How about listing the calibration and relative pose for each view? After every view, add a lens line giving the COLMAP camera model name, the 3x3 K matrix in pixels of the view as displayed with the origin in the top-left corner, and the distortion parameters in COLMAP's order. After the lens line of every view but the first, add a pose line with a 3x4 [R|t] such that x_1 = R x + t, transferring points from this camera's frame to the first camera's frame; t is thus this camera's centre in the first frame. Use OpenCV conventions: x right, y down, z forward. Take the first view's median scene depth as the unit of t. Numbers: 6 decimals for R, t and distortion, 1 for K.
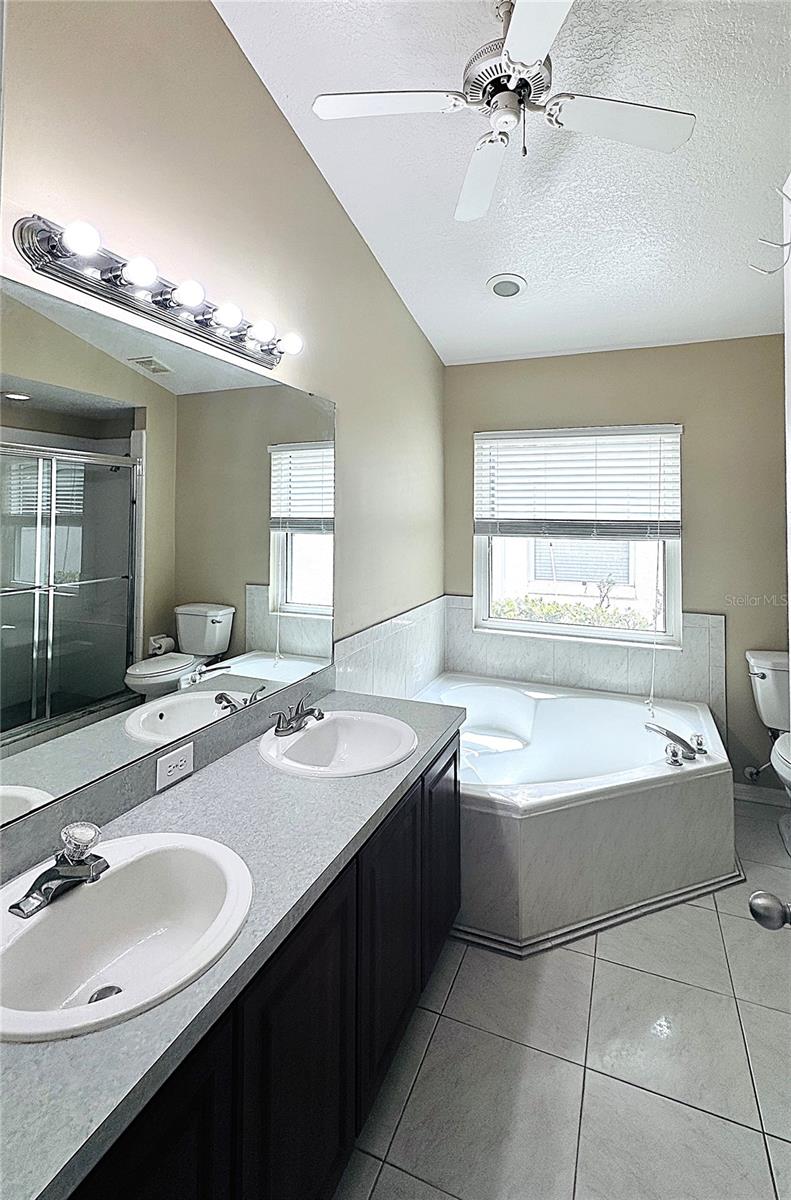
lens RADIAL K [[594.4, 0, 420.6], [0, 594.4, 489.2], [0, 0, 1]] dist [-0.003978, -0.000791]
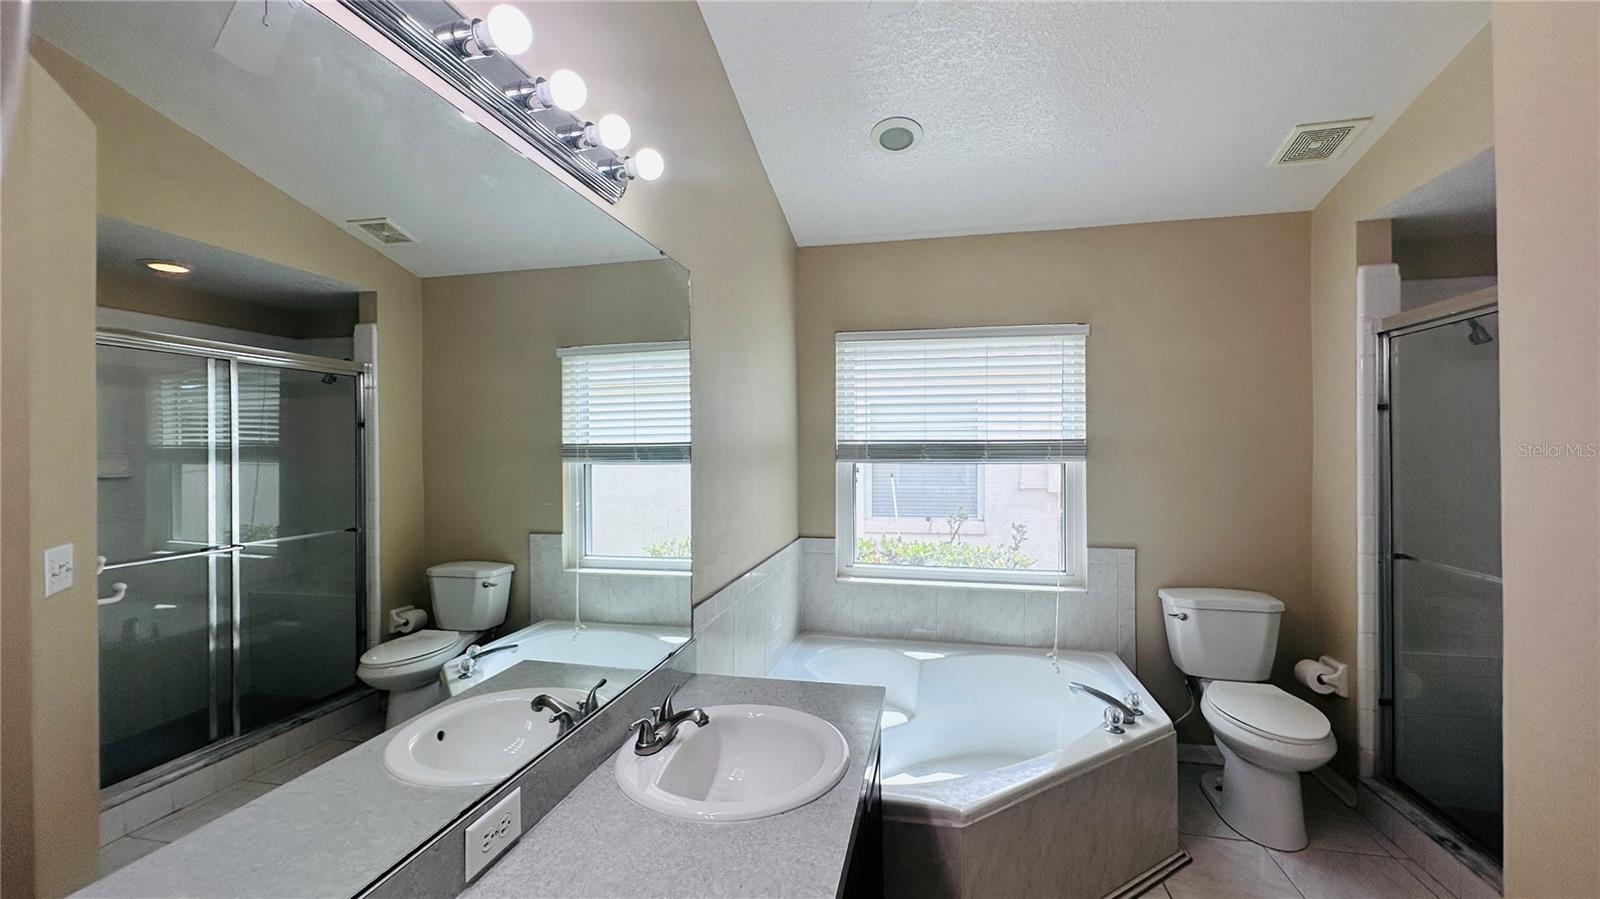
lens RADIAL K [[638.9, 0, 797.4], [0, 638.9, 447.2], [0, 0, 1]] dist [-0.004490, 0.000521]
pose [[0.984109, -0.012136, 0.177152, -0.116918], [0.006152, 0.999393, 0.034288, 0.029097], [-0.177460, -0.032654, 0.983586, 0.170529]]
